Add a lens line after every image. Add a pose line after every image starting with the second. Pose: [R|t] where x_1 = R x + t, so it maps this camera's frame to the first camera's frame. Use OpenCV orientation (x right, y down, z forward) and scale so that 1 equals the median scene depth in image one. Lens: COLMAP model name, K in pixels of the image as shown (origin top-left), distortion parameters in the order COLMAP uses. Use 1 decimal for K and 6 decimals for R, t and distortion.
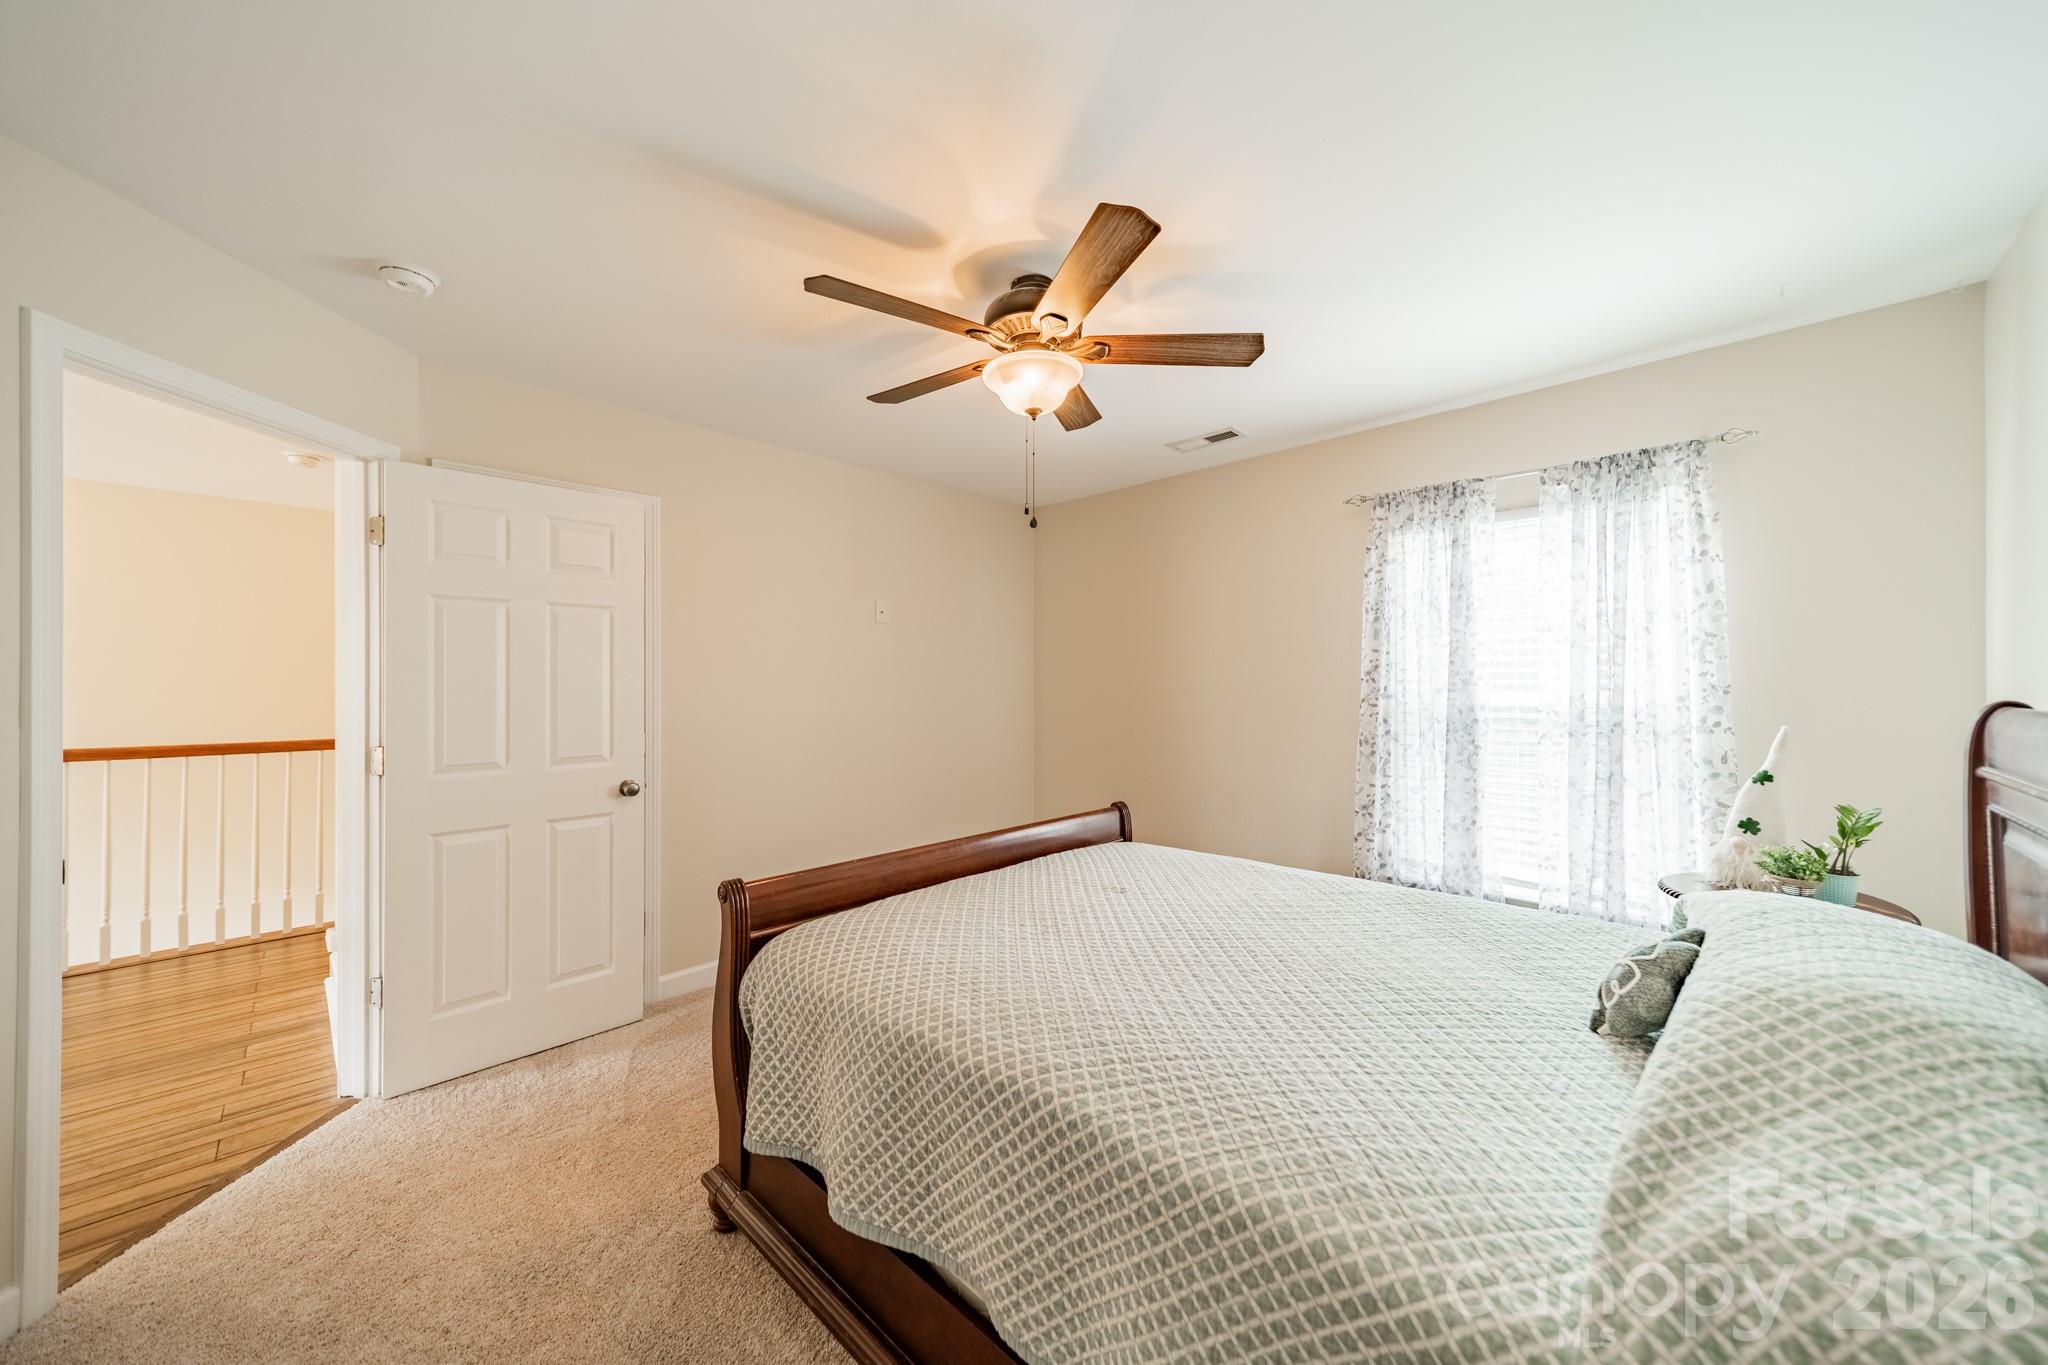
lens RADIAL K [[721.5, 0, 1030.3], [0, 721.5, 682.8], [0, 0, 1]] dist [0.009749, -0.000320]
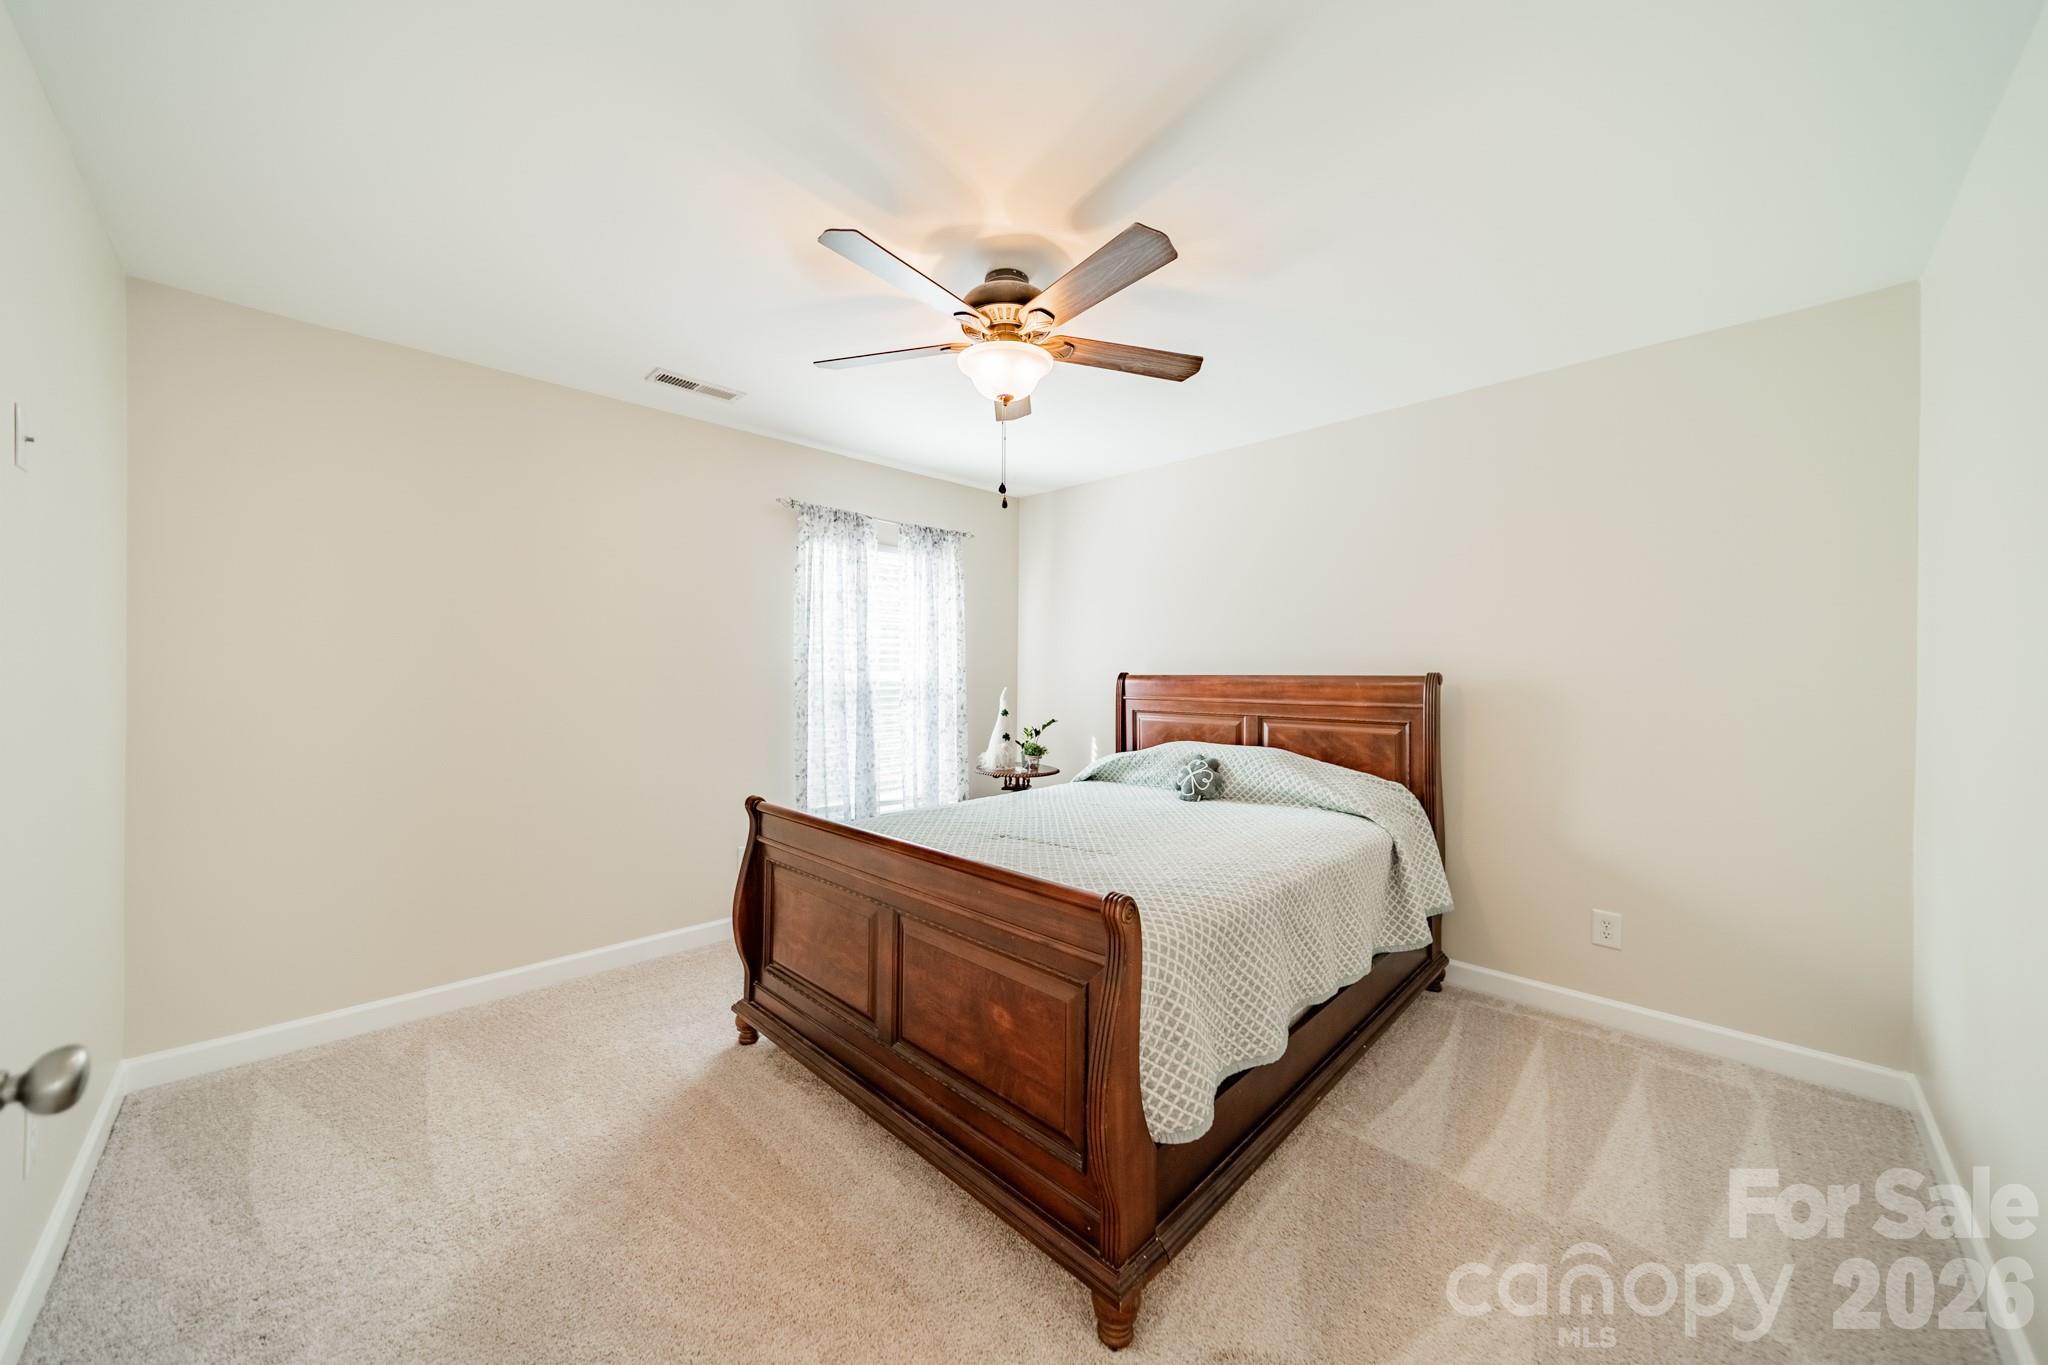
lens RADIAL K [[721.5, 0, 1030.2], [0, 721.5, 676.1], [0, 0, 1]] dist [0.009749, -0.000320]
pose [[0.011092, 0.001603, 0.999937, -0.832052], [-0.003323, 0.999993, -0.001567, 0.025601], [-0.999933, -0.003305, 0.011098, 0.751346]]
